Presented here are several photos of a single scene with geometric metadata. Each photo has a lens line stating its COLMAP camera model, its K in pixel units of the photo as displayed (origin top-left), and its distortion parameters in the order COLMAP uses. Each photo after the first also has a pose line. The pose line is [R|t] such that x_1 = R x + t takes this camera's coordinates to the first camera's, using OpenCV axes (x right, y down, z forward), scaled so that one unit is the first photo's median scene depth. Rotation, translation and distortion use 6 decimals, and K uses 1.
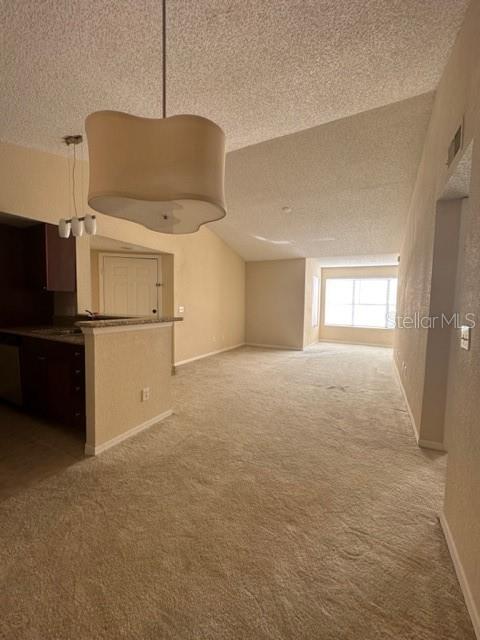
lens RADIAL K [[254.7, 0, 240.0], [0, 254.7, 320.0], [0, 0, 1]] dist [-0.000057, 0.000452]
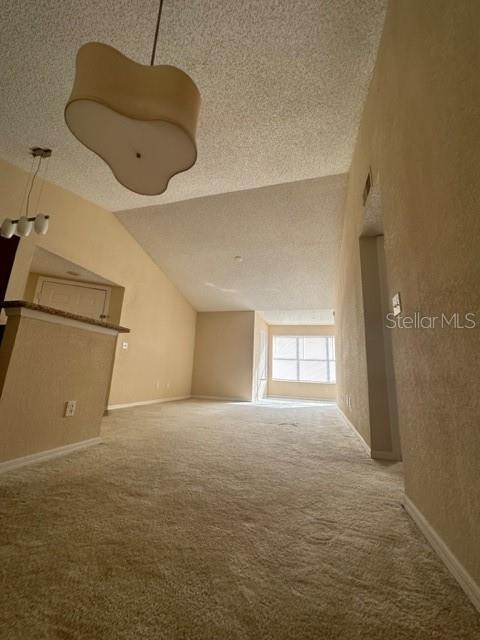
lens RADIAL K [[254.7, 0, 240.0], [0, 254.7, 320.0], [0, 0, 1]] dist [-0.000057, 0.000452]
pose [[0.978745, 0.068943, 0.193144, -0.015990], [-0.013010, 0.960776, -0.277021, 0.257741], [-0.204667, 0.268620, 0.941252, 0.043631]]
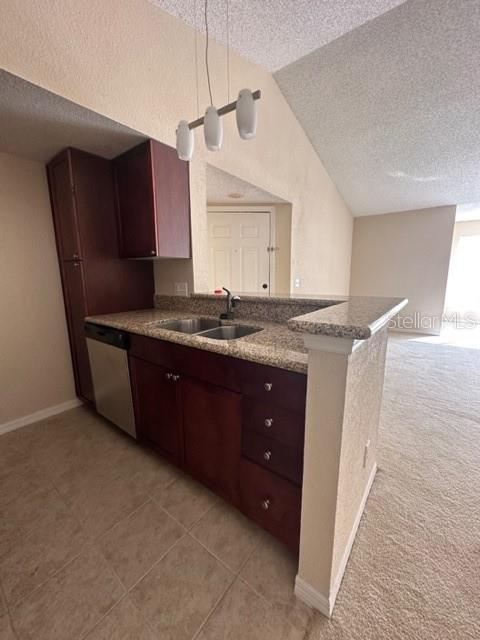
lens RADIAL K [[254.7, 0, 240.0], [0, 254.7, 320.0], [0, 0, 1]] dist [-0.000057, 0.000452]
pose [[0.985450, 0.003690, -0.169924, -0.577467], [0.014163, 0.994505, 0.103729, -0.030562], [0.169372, -0.104626, 0.979983, 0.522919]]
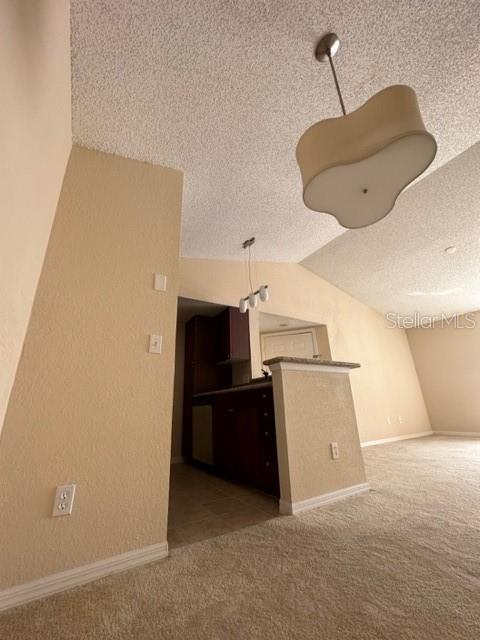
lens RADIAL K [[254.7, 0, 240.0], [0, 254.7, 320.0], [0, 0, 1]] dist [-0.000057, 0.000452]
pose [[0.860755, -0.212867, -0.462373, -0.171828], [0.016319, 0.919433, -0.392908, 0.238749], [0.508758, 0.330652, 0.794880, 0.027631]]
